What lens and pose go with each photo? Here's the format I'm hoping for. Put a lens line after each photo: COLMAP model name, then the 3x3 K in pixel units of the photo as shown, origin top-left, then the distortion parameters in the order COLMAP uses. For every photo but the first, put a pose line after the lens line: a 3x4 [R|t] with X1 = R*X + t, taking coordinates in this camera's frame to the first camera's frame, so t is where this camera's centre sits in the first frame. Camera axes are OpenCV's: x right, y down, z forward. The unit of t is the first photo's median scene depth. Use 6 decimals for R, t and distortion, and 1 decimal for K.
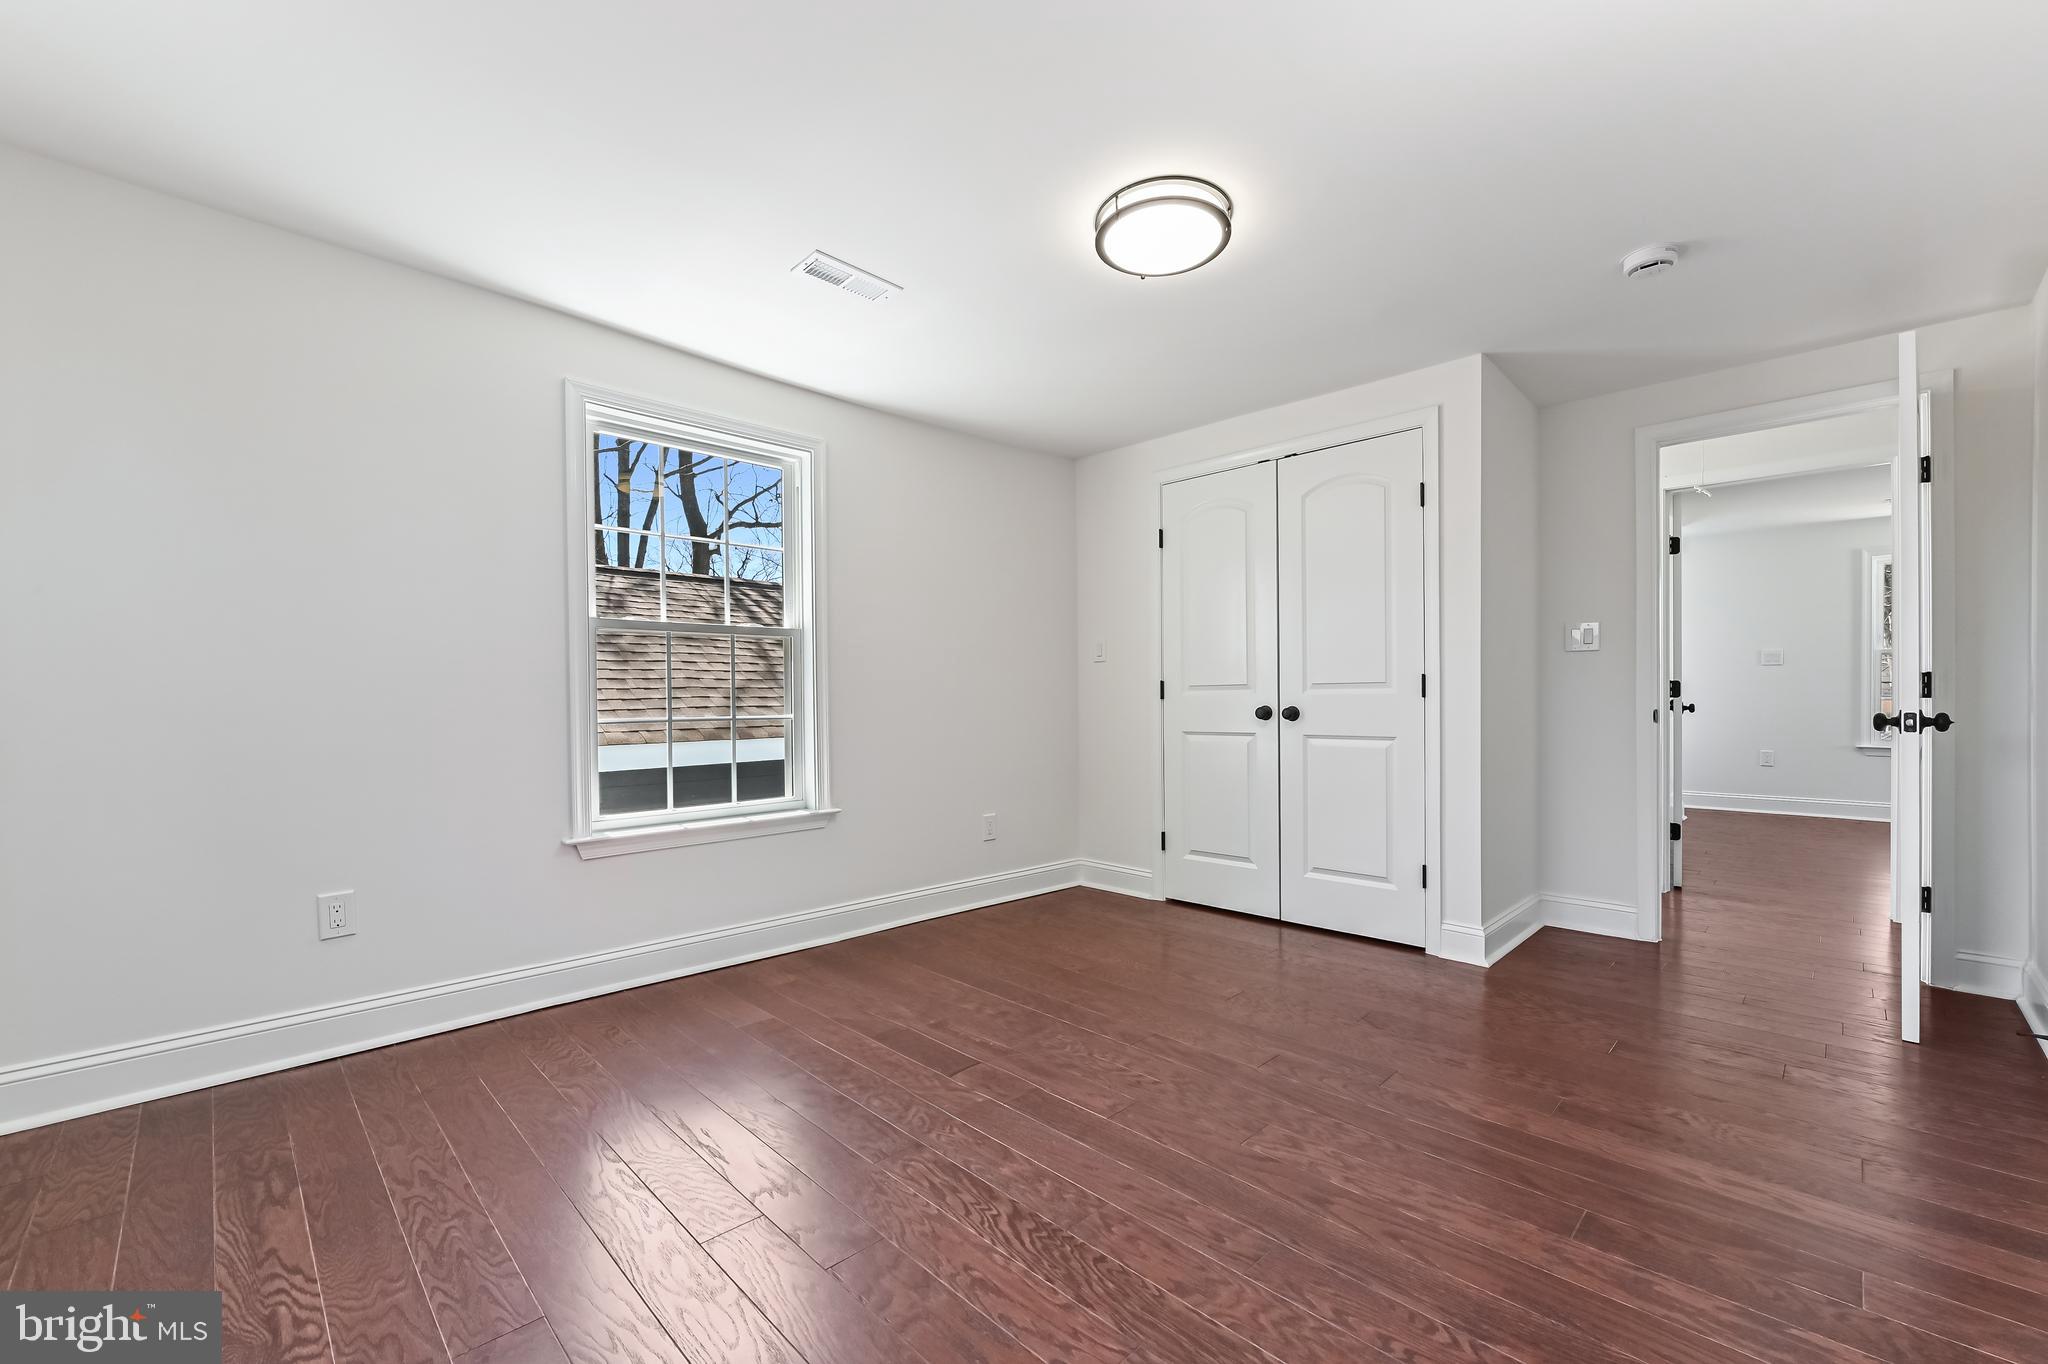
lens RADIAL K [[826.1, 0, 1026.9], [0, 826.1, 721.7], [0, 0, 1]] dist [-0.001767, -0.000214]
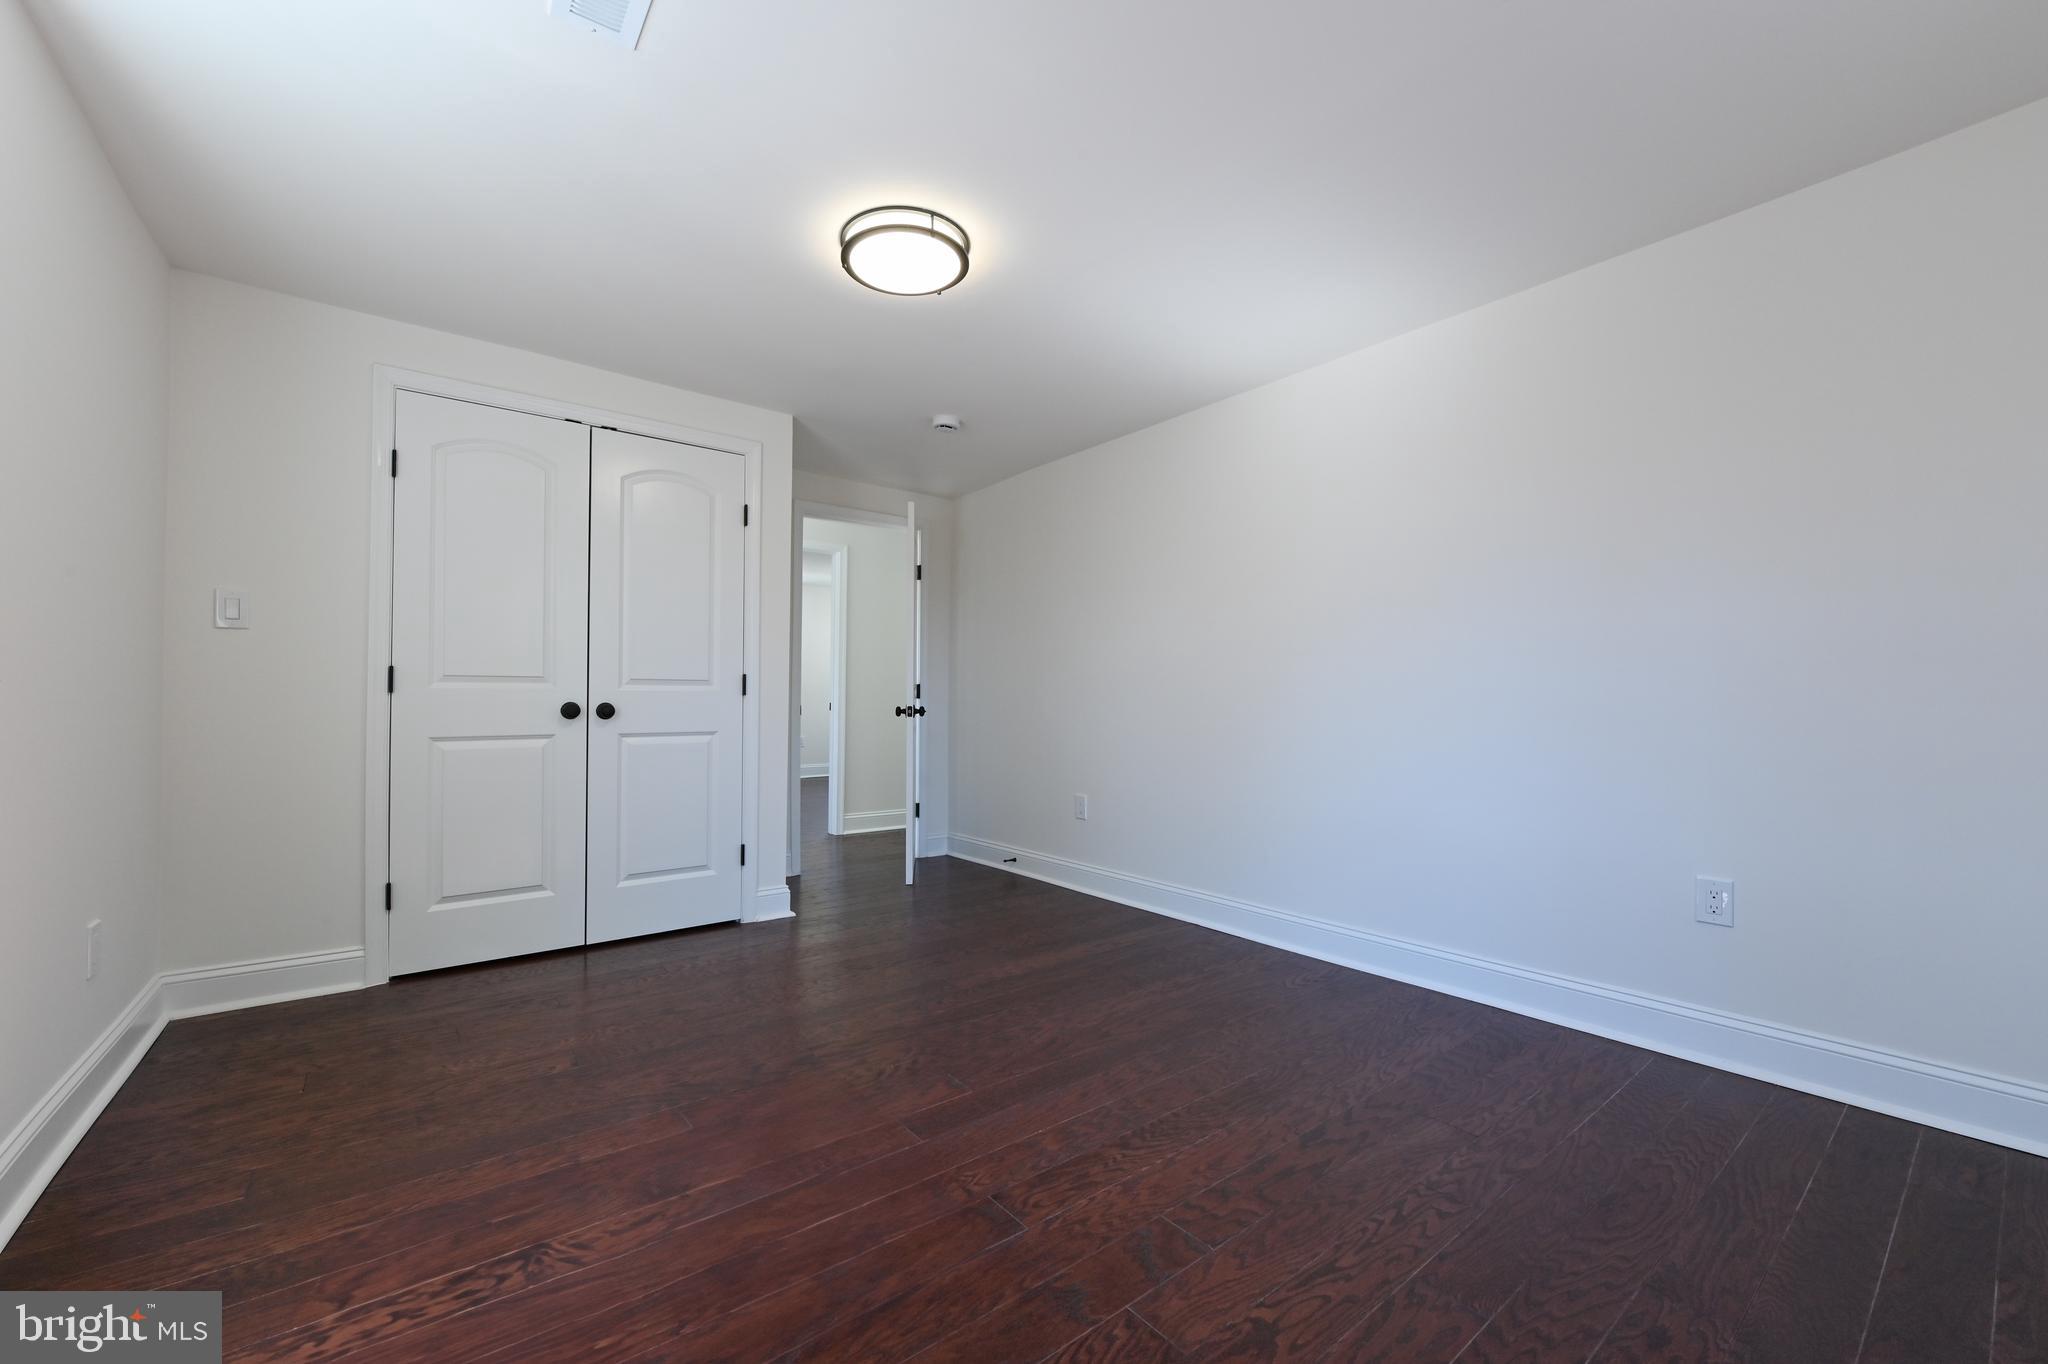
lens RADIAL K [[796.6, 0, 1033.7], [0, 796.6, 704.4], [0, 0, 1]] dist [0.000871, 0.000002]
pose [[0.123471, -0.002528, 0.992345, -0.528285], [0.018303, 0.999832, 0.000270, -0.009336], [-0.992179, 0.018130, 0.123497, 0.456199]]
